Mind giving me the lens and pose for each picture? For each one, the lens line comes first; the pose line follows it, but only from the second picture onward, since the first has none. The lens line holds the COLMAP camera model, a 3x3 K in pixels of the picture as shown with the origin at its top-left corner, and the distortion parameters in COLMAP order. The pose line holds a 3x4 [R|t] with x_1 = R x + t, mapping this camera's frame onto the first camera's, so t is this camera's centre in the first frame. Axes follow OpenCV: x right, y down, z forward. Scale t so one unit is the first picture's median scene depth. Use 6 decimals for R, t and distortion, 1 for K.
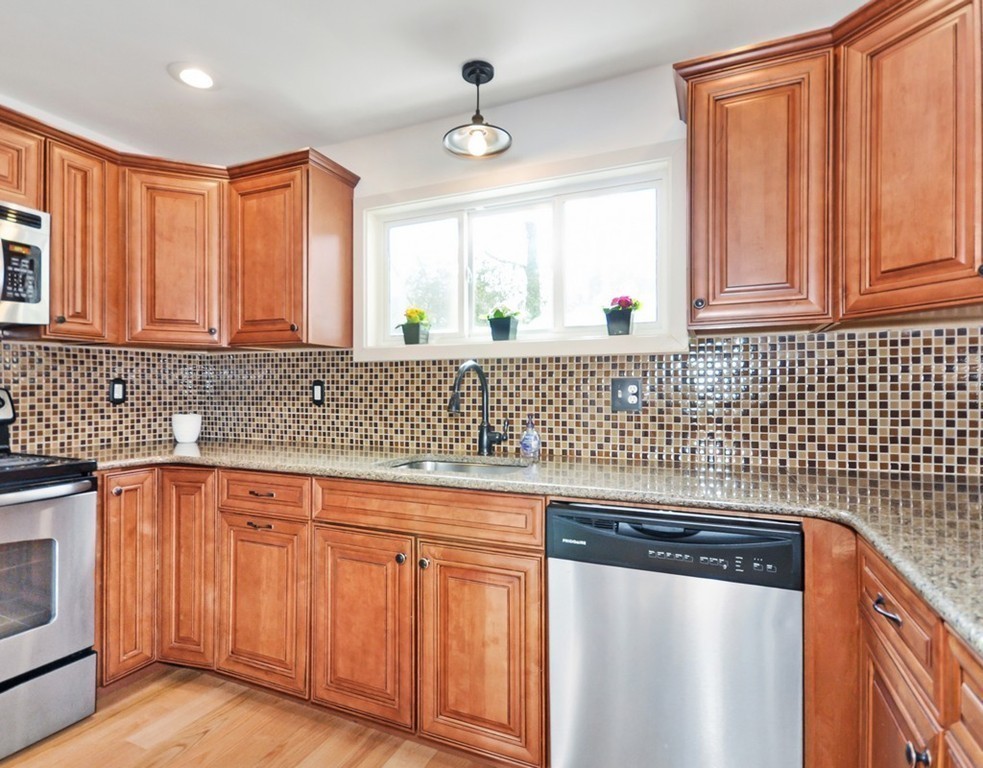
lens RADIAL K [[516.7, 0, 486.9], [0, 516.7, 385.3], [0, 0, 1]] dist [0.004463, -0.002758]
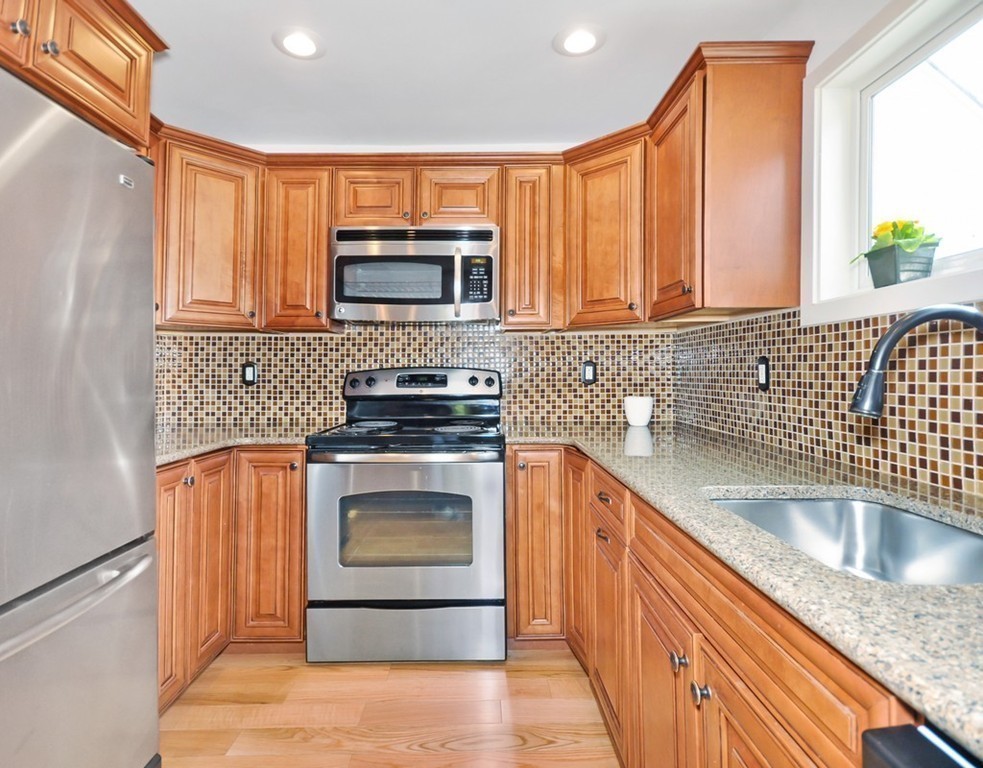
lens RADIAL K [[510.3, 0, 489.2], [0, 510.3, 370.6], [0, 0, 1]] dist [0.005298, 0.000757]
pose [[0.417487, -0.007987, -0.908648, 0.169465], [0.016369, 0.999865, -0.001268, 0.004835], [0.908535, -0.014344, 0.417562, 0.364773]]
